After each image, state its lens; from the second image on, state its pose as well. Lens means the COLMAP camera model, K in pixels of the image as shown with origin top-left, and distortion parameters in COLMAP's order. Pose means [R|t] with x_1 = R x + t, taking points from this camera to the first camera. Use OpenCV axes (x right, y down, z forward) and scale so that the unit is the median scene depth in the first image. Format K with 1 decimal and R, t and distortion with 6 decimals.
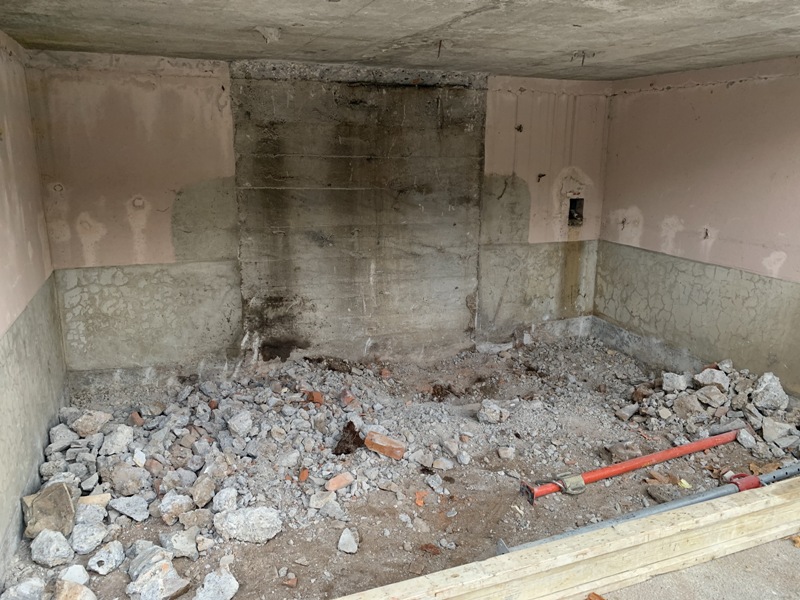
lens RADIAL K [[611.8, 0, 400.0], [0, 611.8, 300.0], [0, 0, 1]] dist [0.129525, -0.266028]
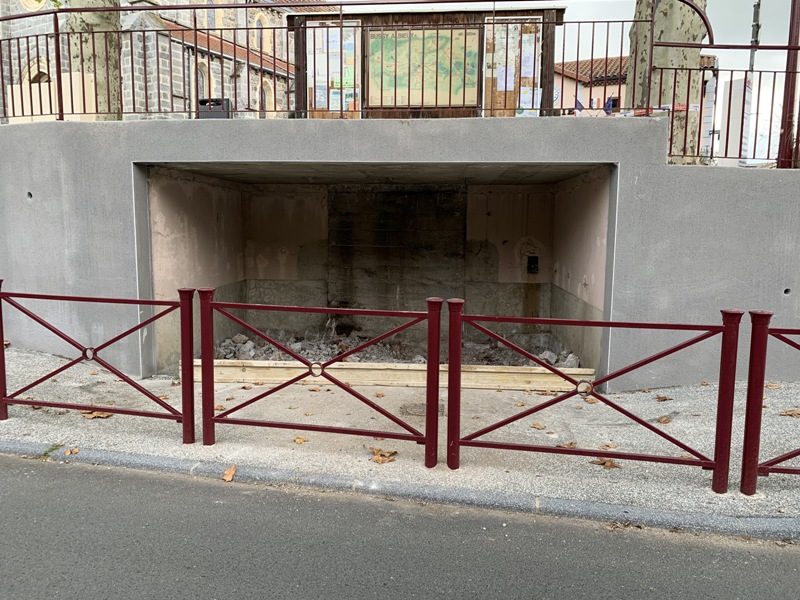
lens RADIAL K [[611.8, 0, 400.0], [0, 611.8, 300.0], [0, 0, 1]] dist [0.129525, -0.266028]
pose [[0.904259, 0.046956, -0.424395, 0.738401], [-0.102630, 0.988699, -0.109280, 0.175646], [0.414468, 0.142373, 0.898858, -0.620940]]
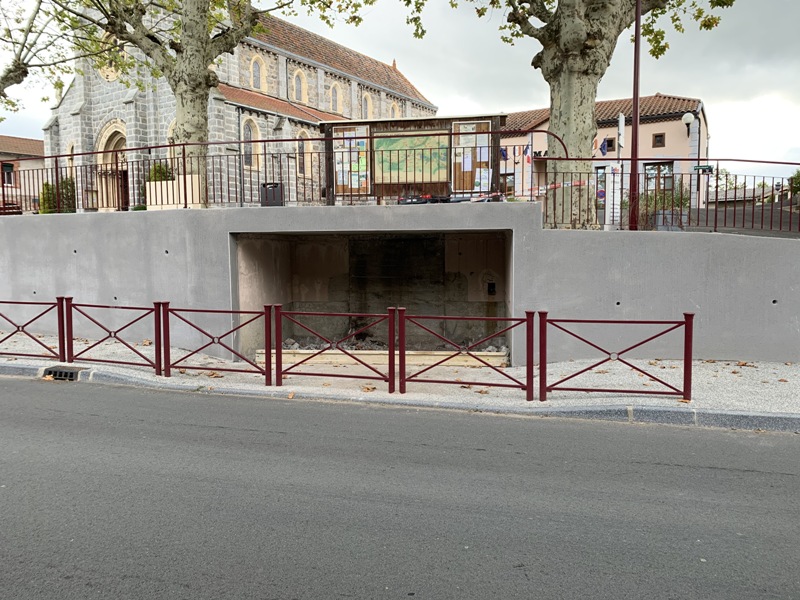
lens RADIAL K [[611.8, 0, 400.0], [0, 611.8, 300.0], [0, 0, 1]] dist [0.129525, -0.266028]
pose [[0.877865, 0.018731, -0.478542, 1.207056], [-0.098174, 0.985053, -0.141539, 0.282163], [0.468738, 0.171233, 0.866582, -1.240444]]
